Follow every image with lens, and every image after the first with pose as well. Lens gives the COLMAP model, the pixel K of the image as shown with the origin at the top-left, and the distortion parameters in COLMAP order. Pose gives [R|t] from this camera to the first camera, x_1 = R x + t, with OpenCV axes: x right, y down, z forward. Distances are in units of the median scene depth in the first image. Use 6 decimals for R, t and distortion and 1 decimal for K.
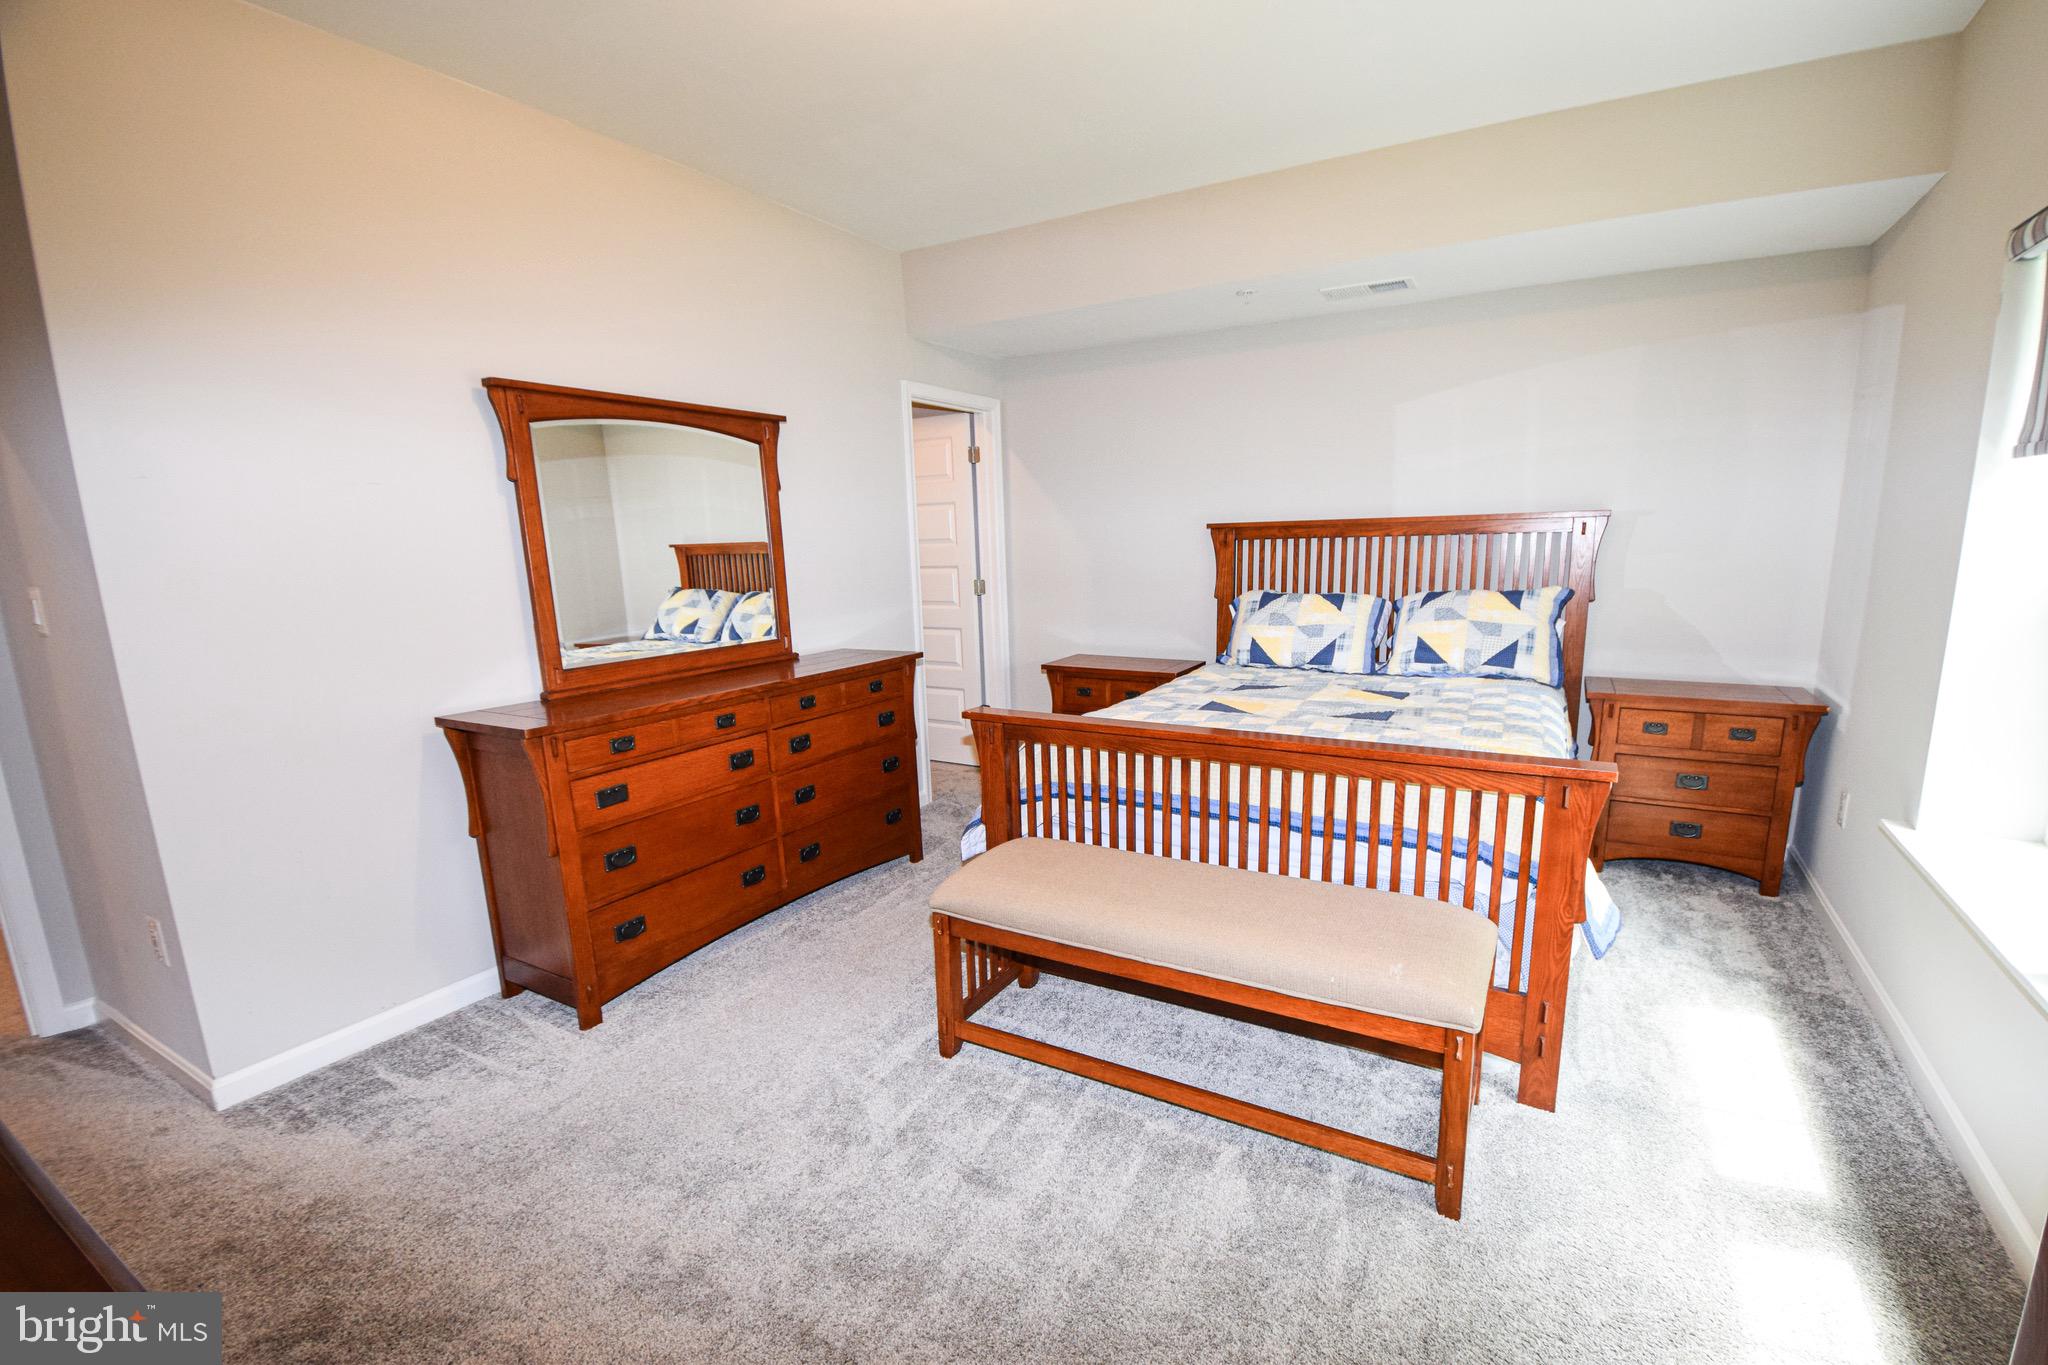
lens RADIAL K [[902.1, 0, 1053.7], [0, 902.1, 713.8], [0, 0, 1]] dist [0.012706, -0.022924]
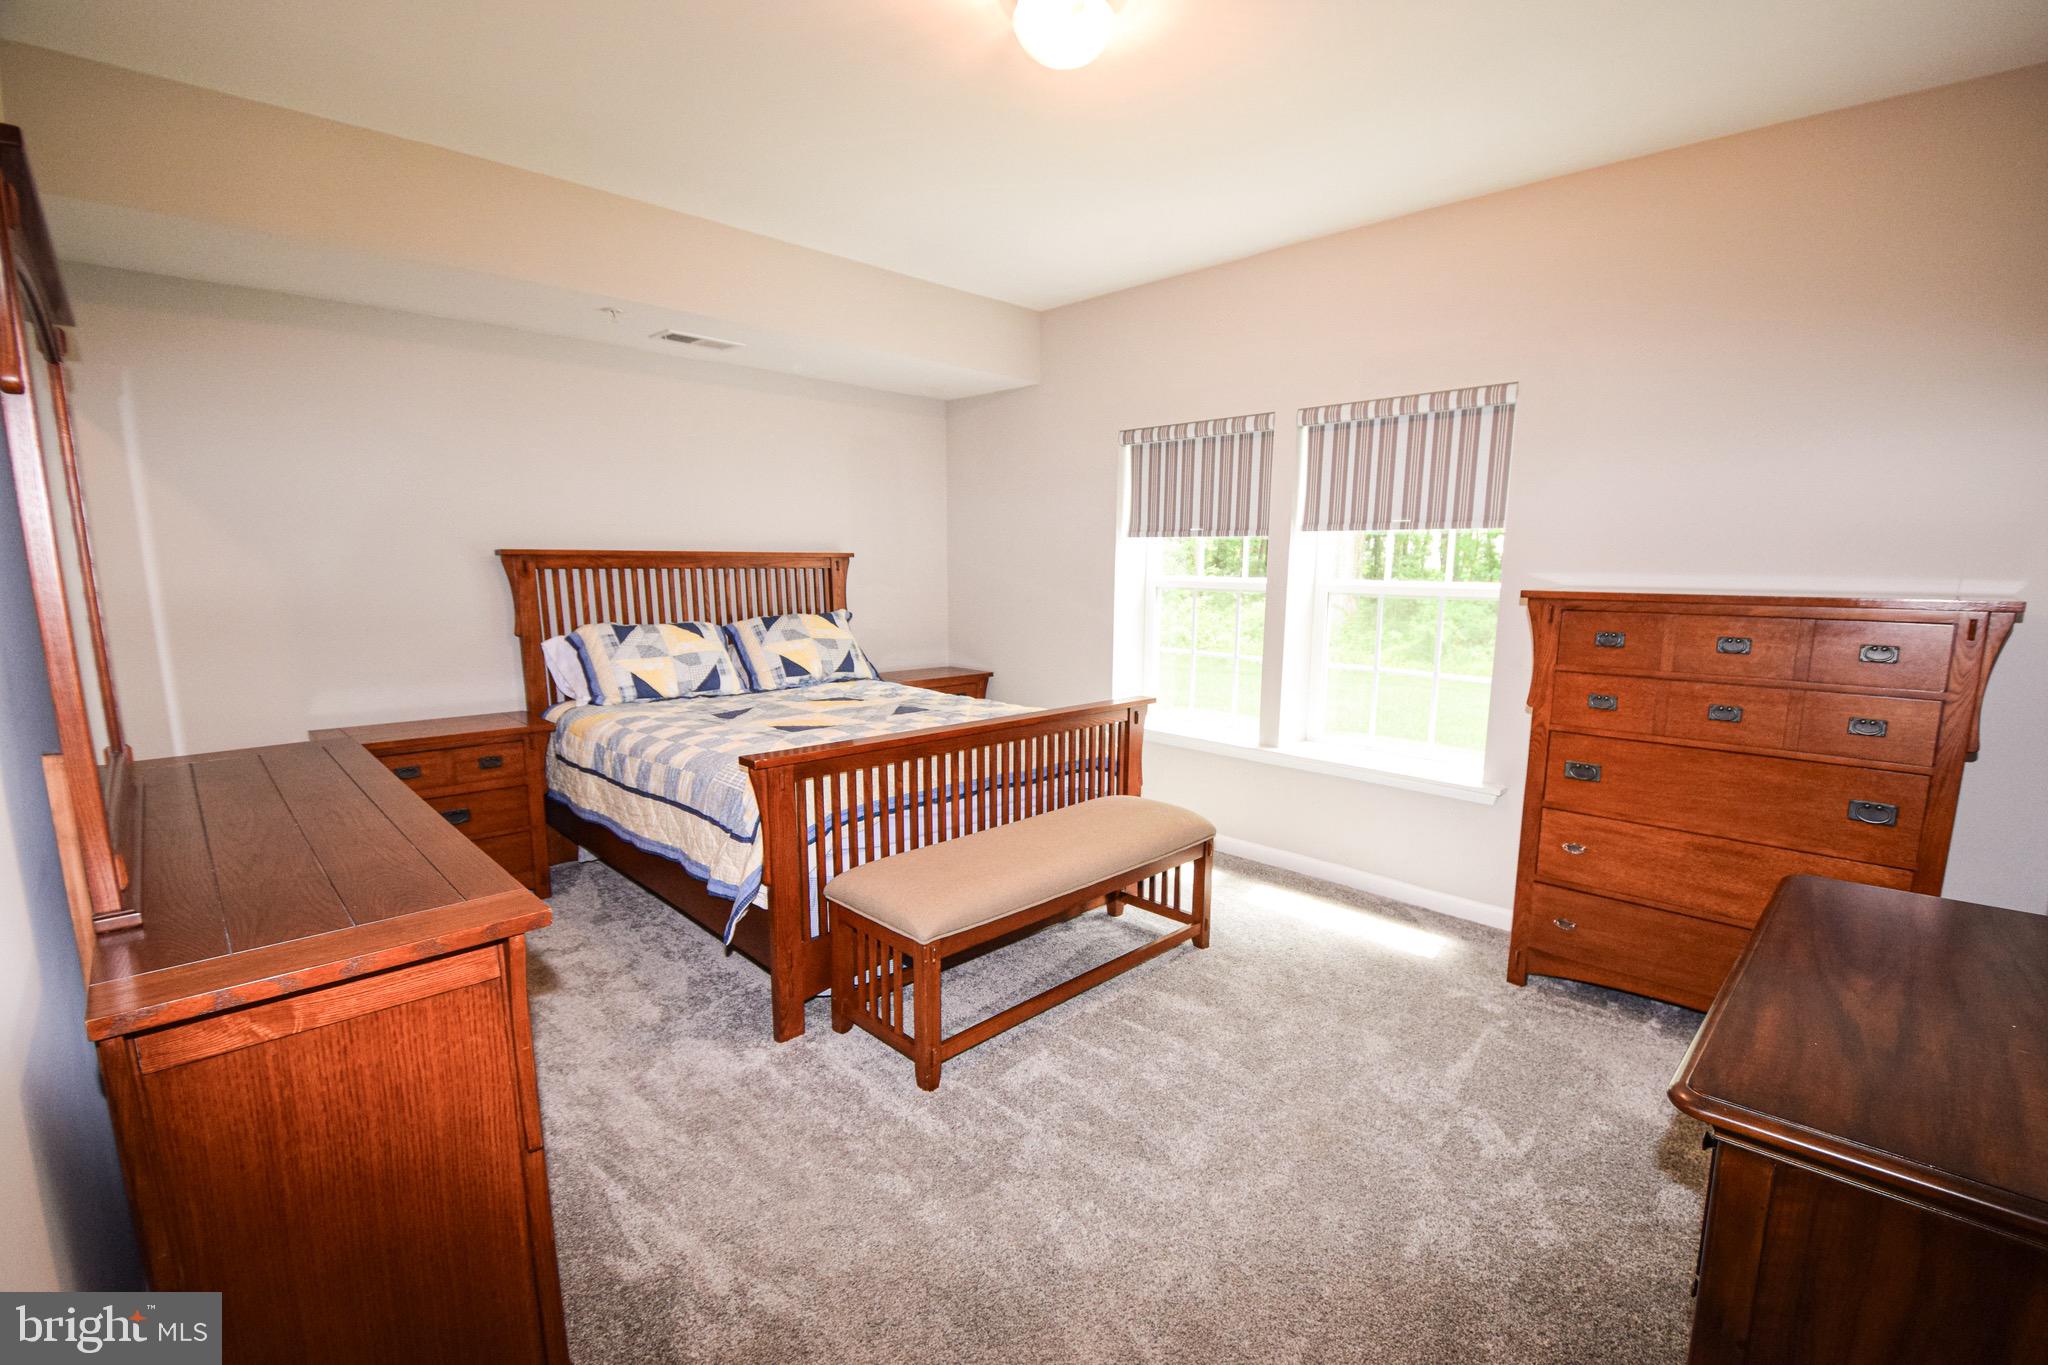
lens RADIAL K [[902.1, 0, 1053.7], [0, 902.1, 713.8], [0, 0, 1]] dist [0.012706, -0.022924]
pose [[0.252098, -0.133769, 0.958411, -0.609603], [0.173381, 0.980617, 0.091262, -0.054213], [-0.952043, 0.143163, 0.270405, 0.345820]]
